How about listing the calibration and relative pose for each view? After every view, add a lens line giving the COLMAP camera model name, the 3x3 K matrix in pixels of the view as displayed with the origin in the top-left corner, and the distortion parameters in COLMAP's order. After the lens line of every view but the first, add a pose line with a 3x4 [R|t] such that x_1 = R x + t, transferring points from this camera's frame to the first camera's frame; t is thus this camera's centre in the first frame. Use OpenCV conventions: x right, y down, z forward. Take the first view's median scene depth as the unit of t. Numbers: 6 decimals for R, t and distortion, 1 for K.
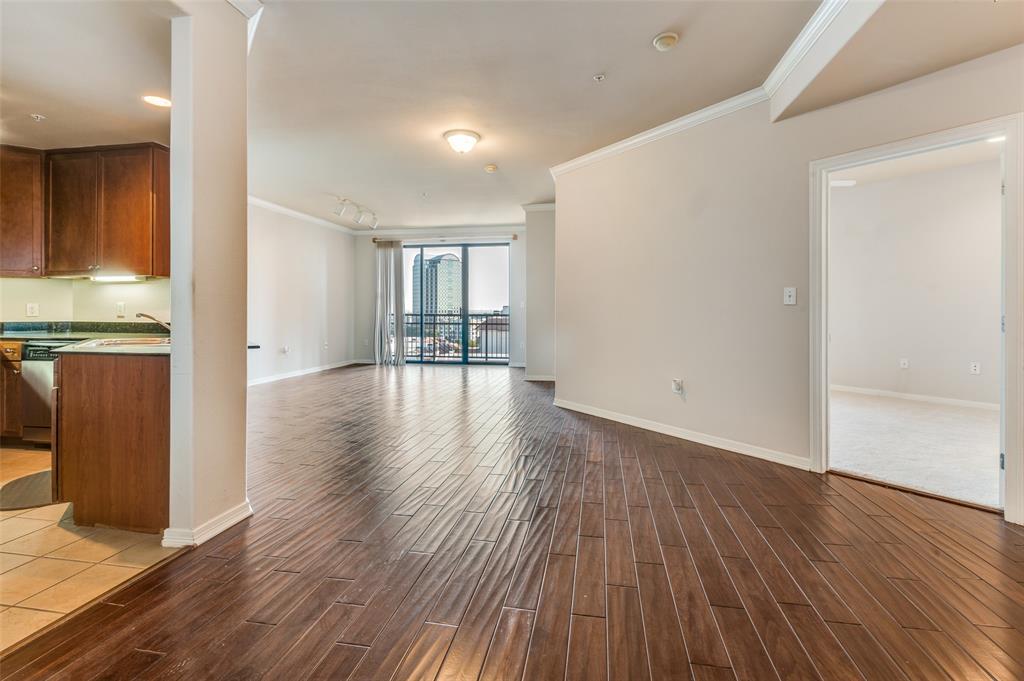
lens RADIAL K [[483.3, 0, 512.6], [0, 483.3, 306.1], [0, 0, 1]] dist [0.000112, -0.000091]
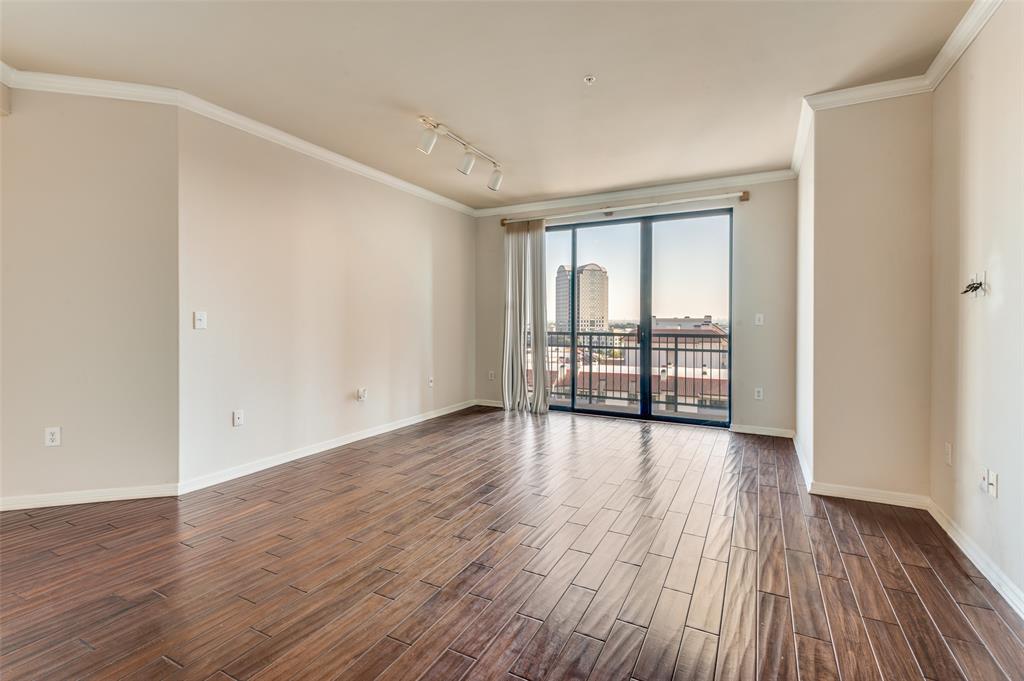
lens RADIAL K [[467.8, 0, 513.7], [0, 467.8, 317.5], [0, 0, 1]] dist [-0.000581, -0.000080]
pose [[0.957538, -0.000155, -0.288308, -0.088524], [0.001179, 0.999994, 0.003377, -0.007553], [0.288305, -0.003573, 0.957532, 0.398018]]
